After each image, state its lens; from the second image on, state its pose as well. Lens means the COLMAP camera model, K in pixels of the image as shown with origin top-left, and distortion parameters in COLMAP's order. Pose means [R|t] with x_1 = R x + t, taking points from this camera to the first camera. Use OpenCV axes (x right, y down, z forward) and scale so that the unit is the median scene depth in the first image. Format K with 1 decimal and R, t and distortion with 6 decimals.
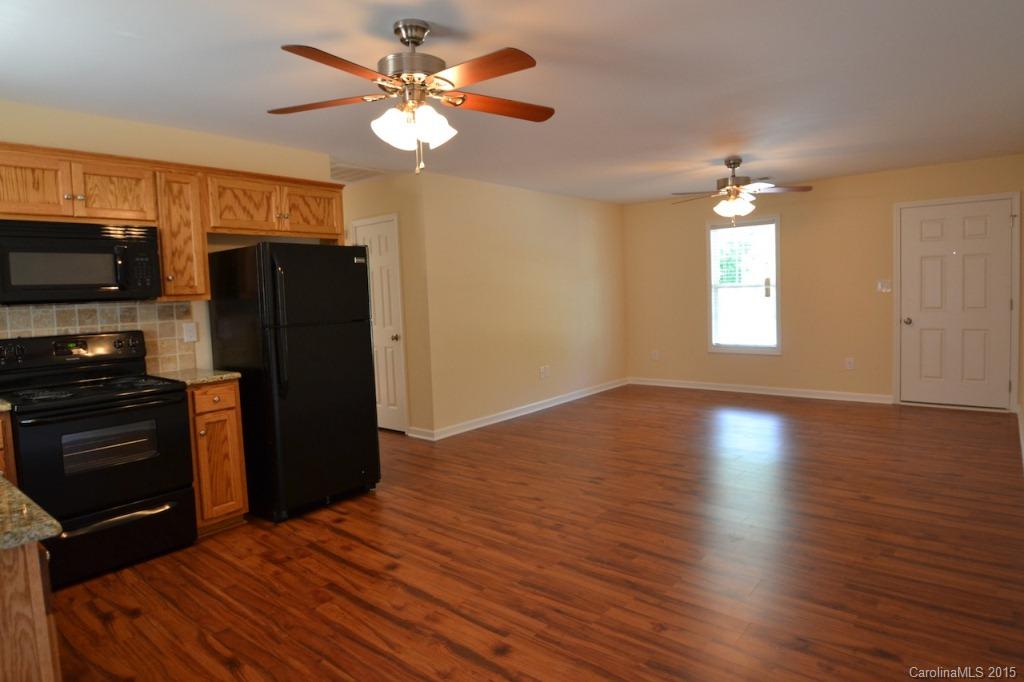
lens RADIAL K [[591.2, 0, 514.4], [0, 591.2, 337.9], [0, 0, 1]] dist [-0.034100, -0.002579]
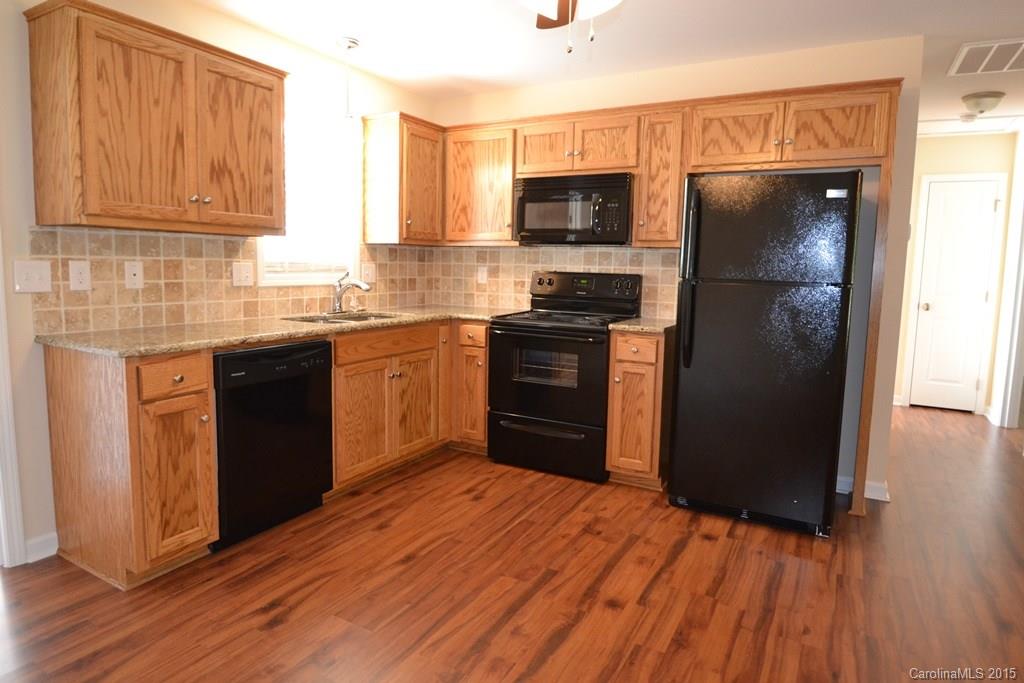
lens RADIAL K [[591.2, 0, 513.7], [0, 591.2, 332.6], [0, 0, 1]] dist [-0.034100, -0.002579]
pose [[0.169886, 0.155076, -0.973186, 0.386013], [-0.103897, 0.984855, 0.138799, -0.035781], [0.979971, 0.077531, 0.183425, 0.620287]]
